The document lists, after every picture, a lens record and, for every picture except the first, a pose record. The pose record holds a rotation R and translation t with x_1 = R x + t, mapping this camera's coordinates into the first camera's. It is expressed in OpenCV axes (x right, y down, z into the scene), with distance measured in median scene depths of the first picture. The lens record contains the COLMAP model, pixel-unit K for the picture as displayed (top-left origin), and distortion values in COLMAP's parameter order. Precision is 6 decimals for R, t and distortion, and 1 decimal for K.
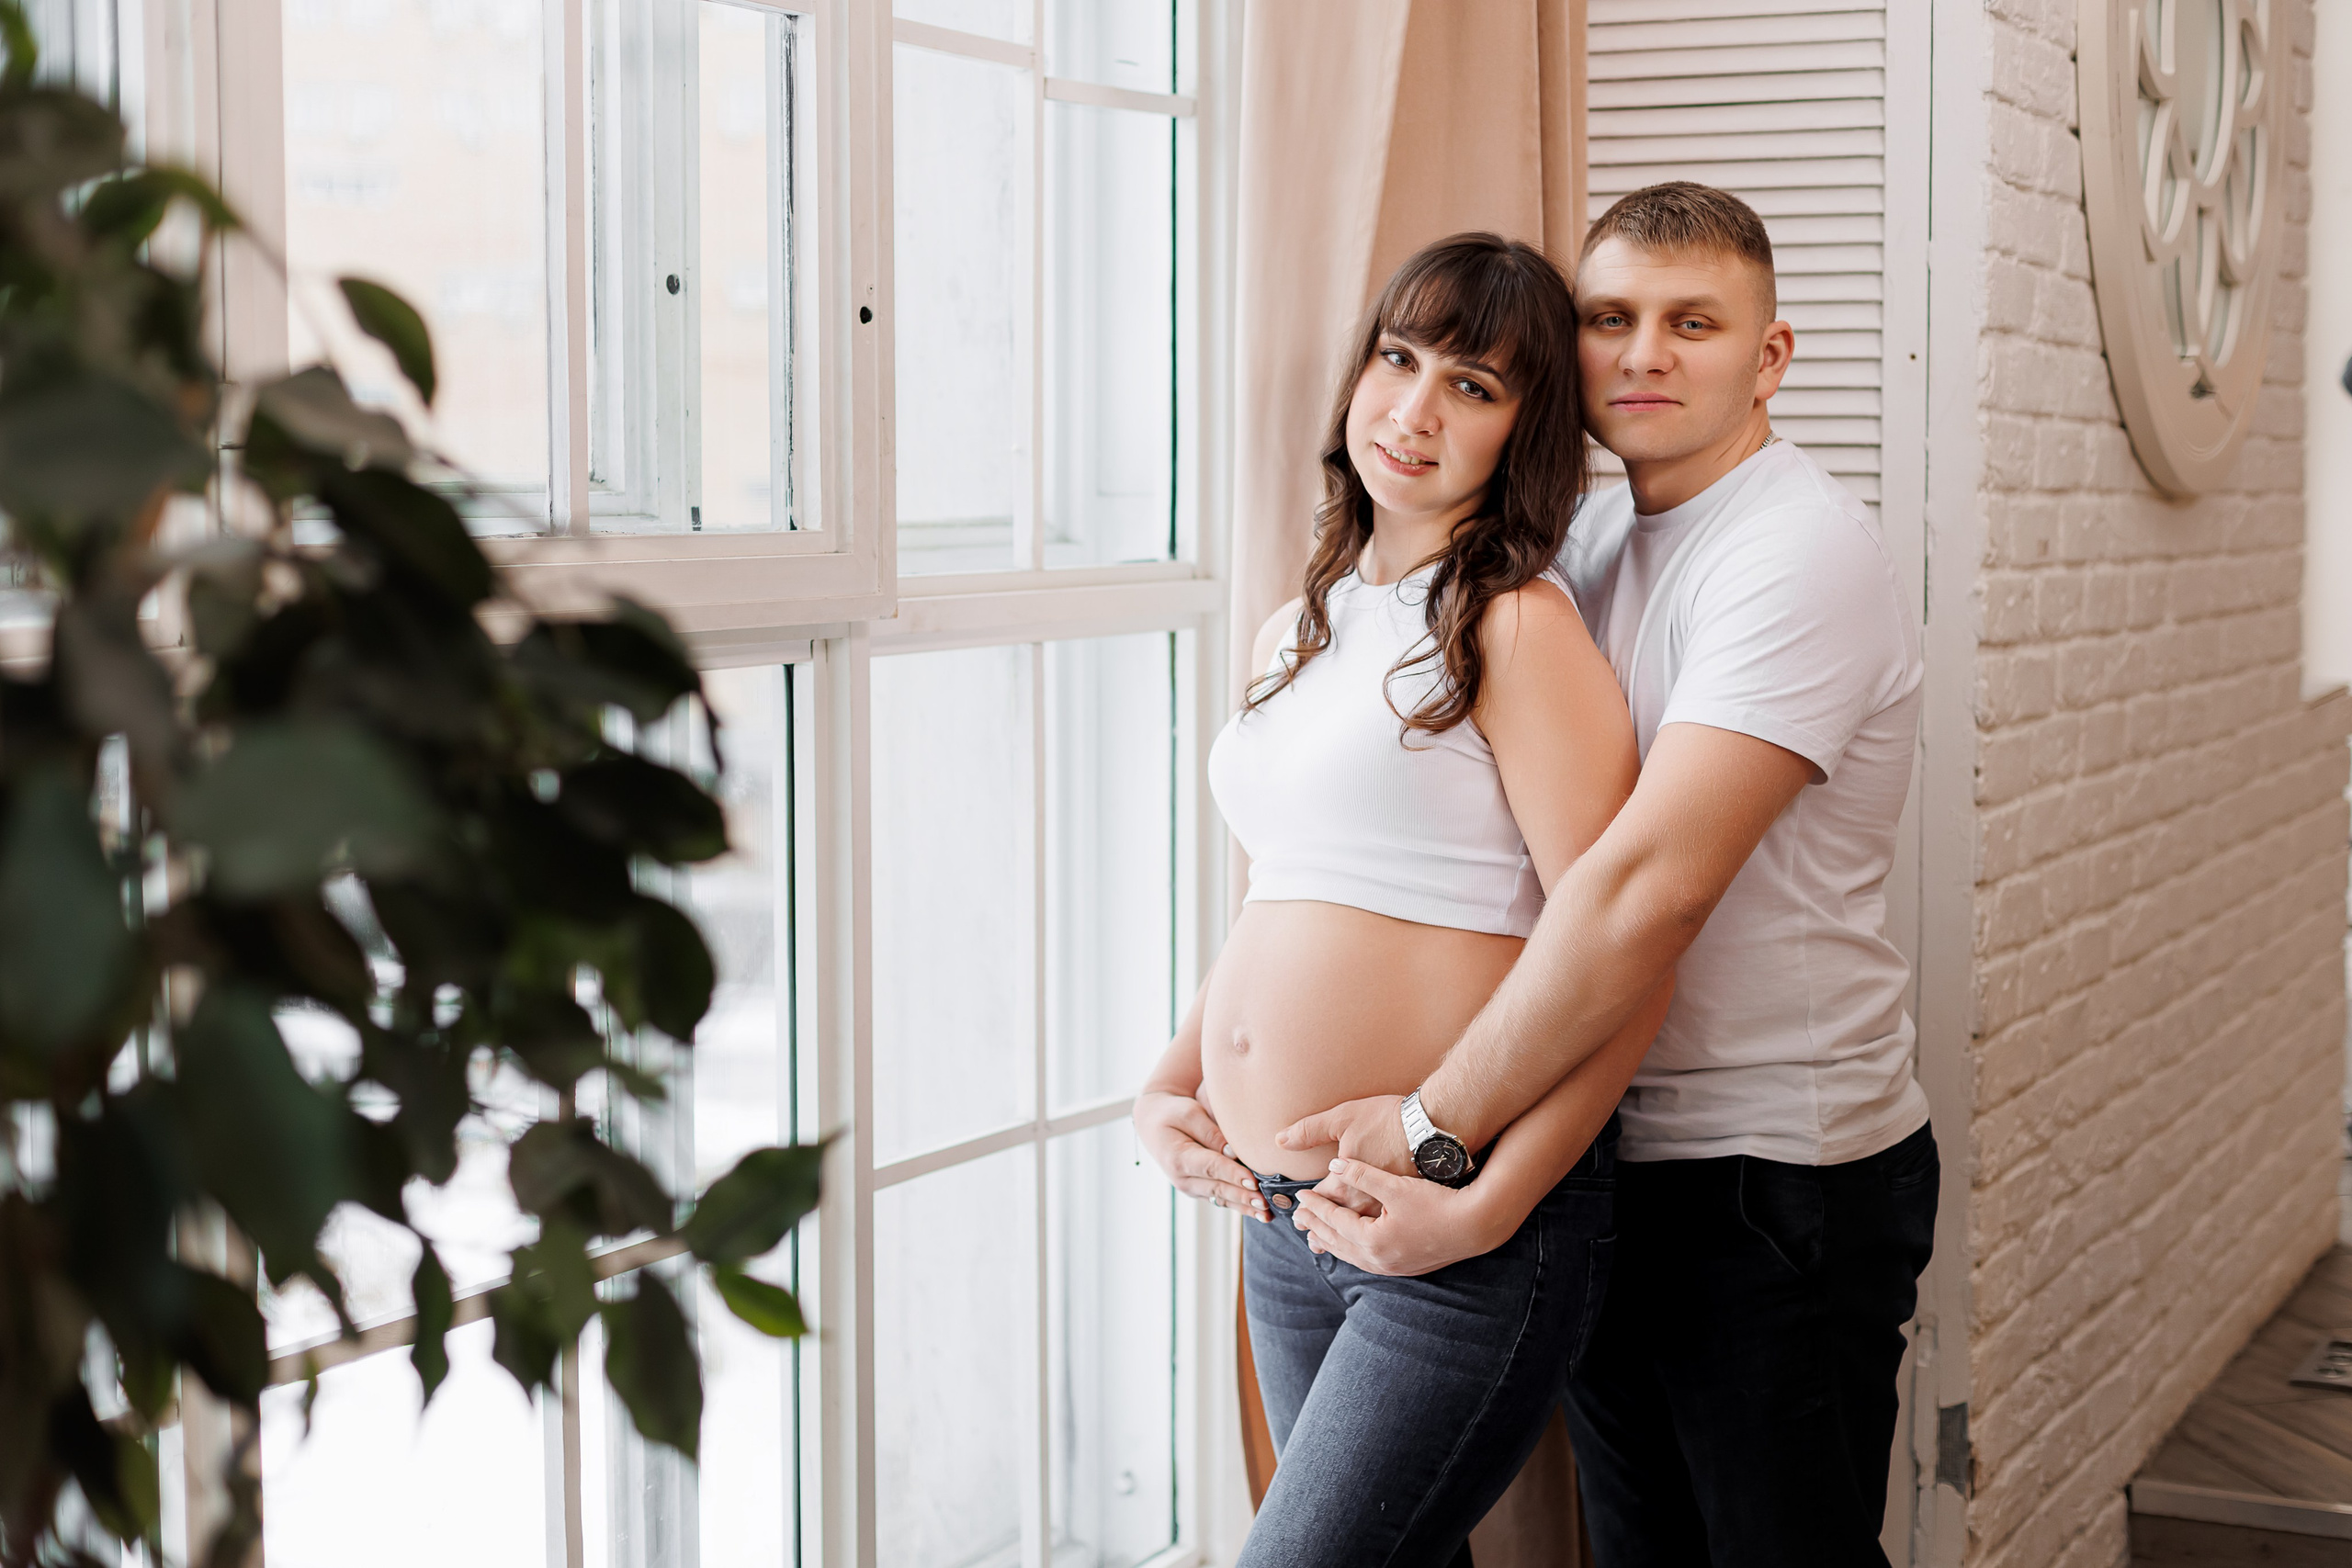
lens RADIAL K [[3352.1, 0, 1165.7], [0, 3352.1, 768.9], [0, 0, 1]] dist [-0.084561, 0.000000]
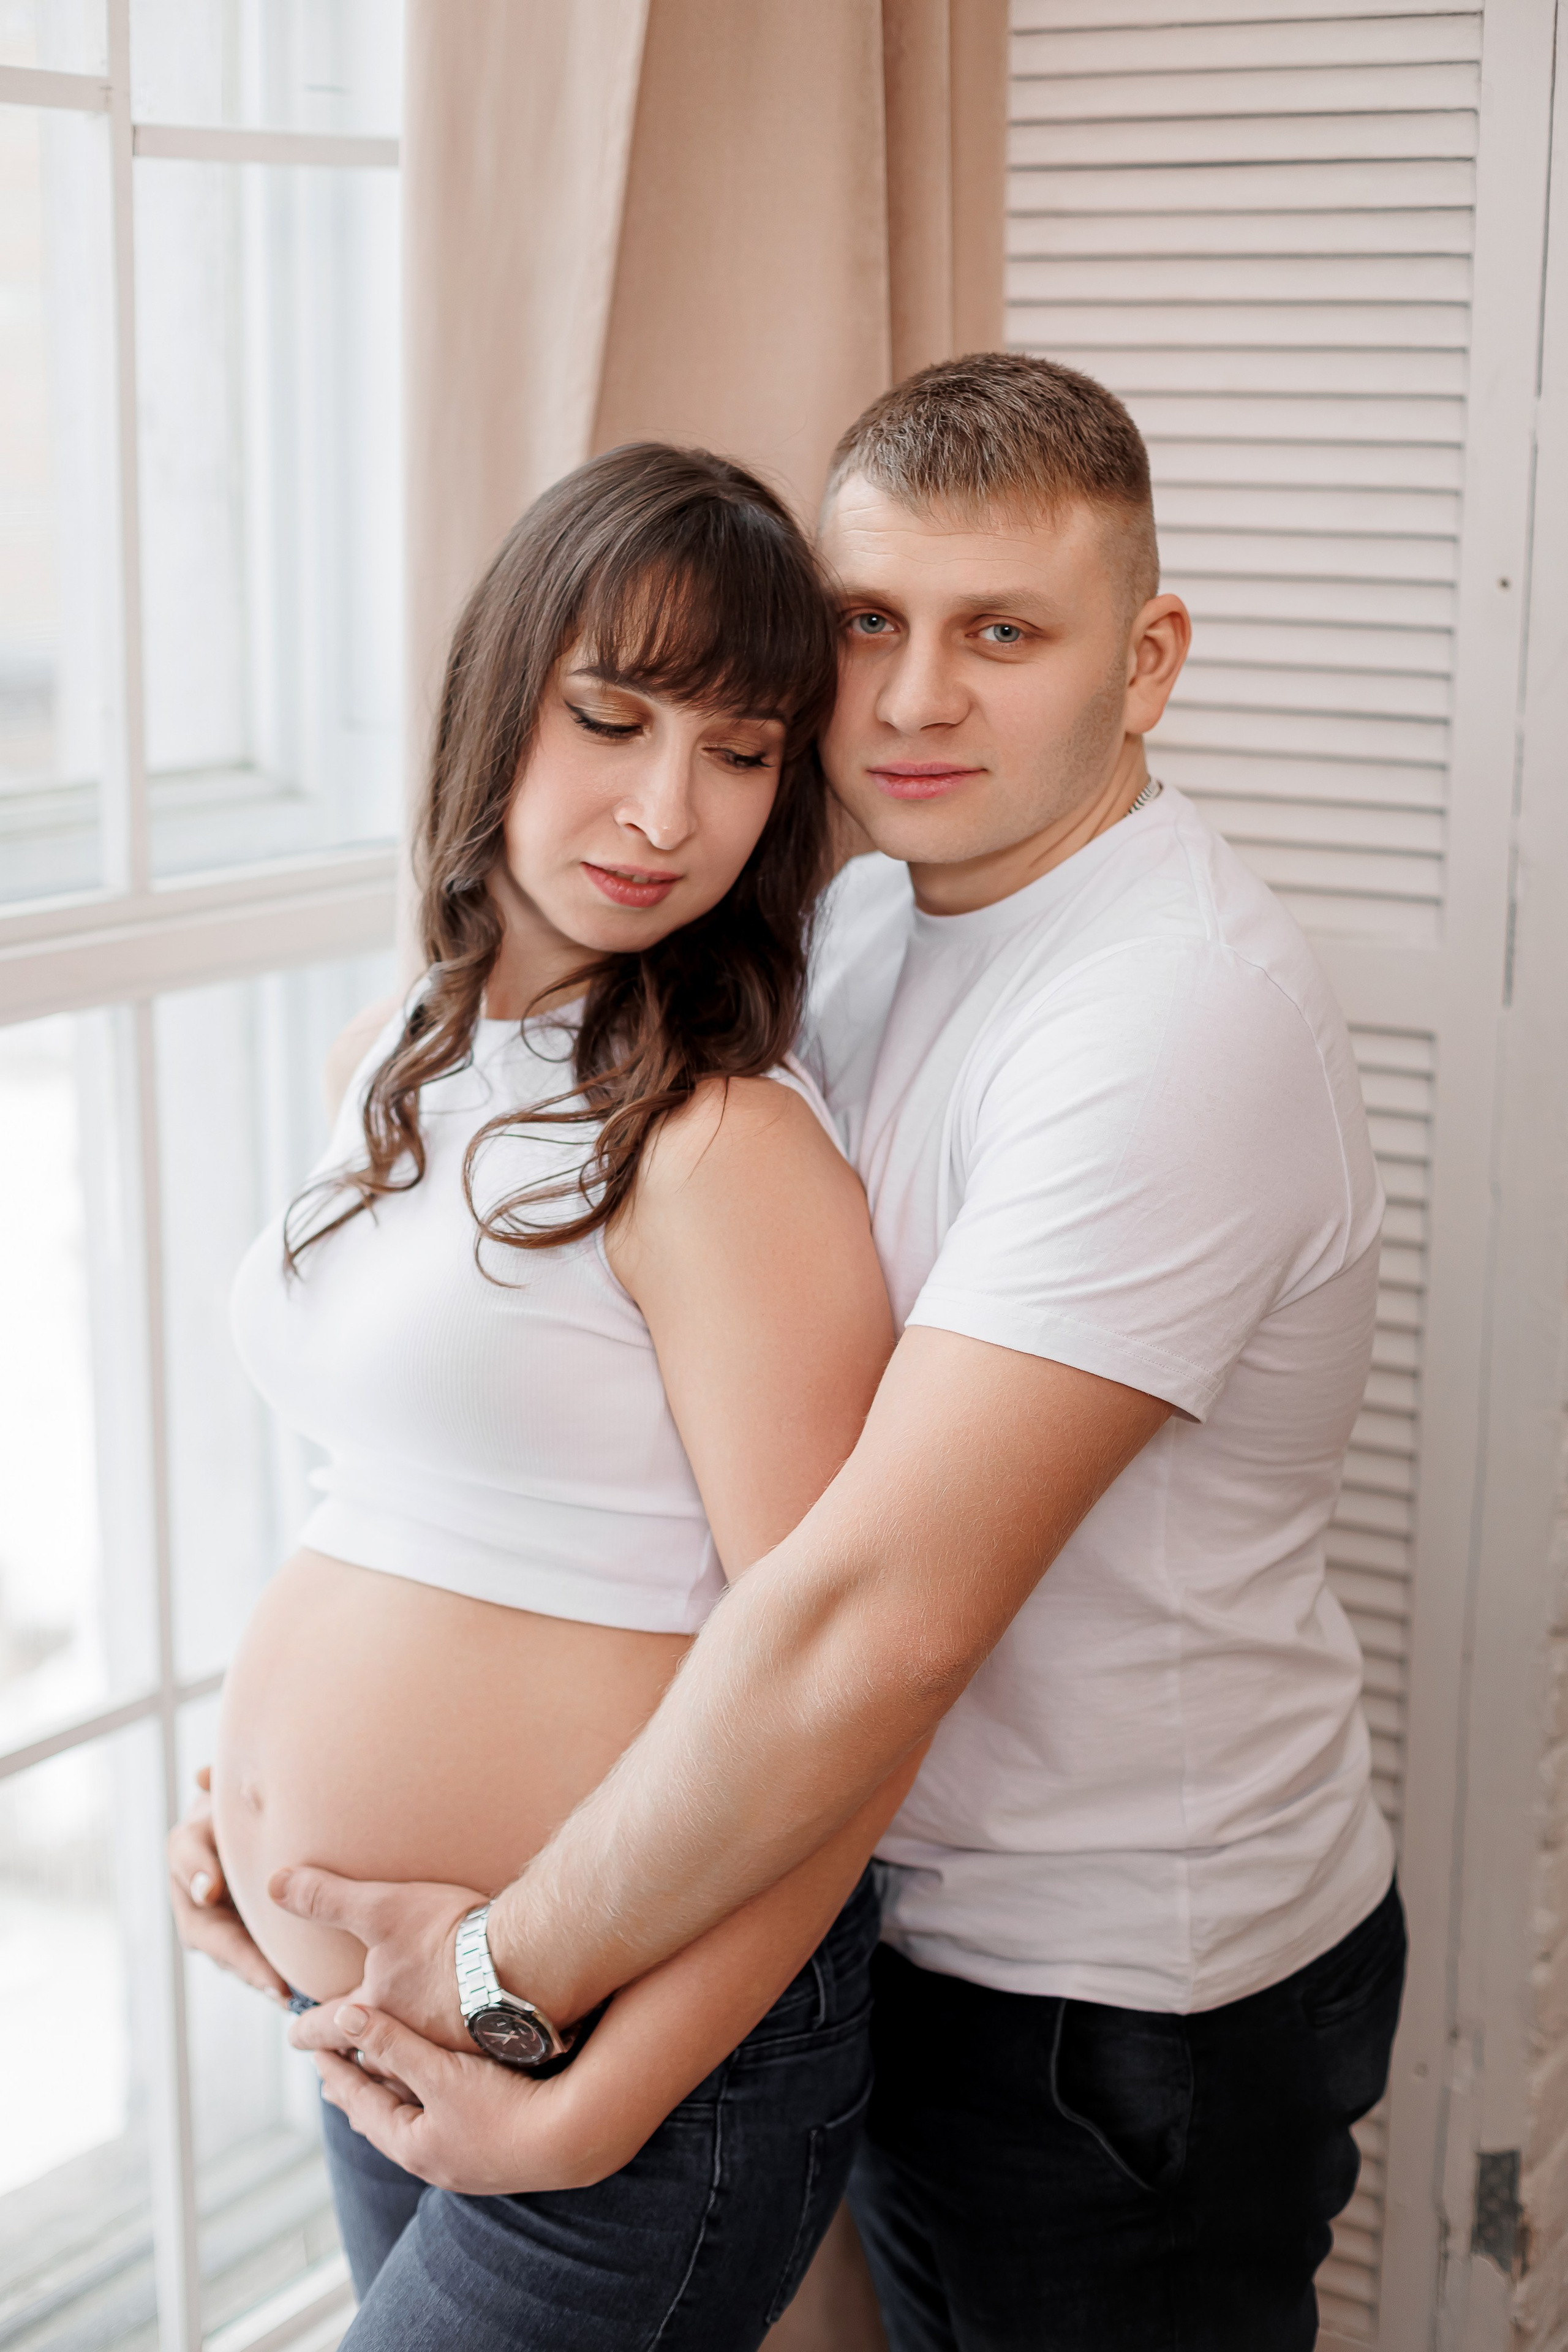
lens RADIAL K [[3352.4, 0, 798.2], [0, 3352.4, 1198.6], [0, 0, 1]] dist [-0.084561, 0.000000]
pose [[0.997217, 0.027493, -0.069303, 0.163241], [-0.017699, 0.990251, 0.138166, -0.109662], [0.072426, -0.136555, 0.987981, 0.419516]]
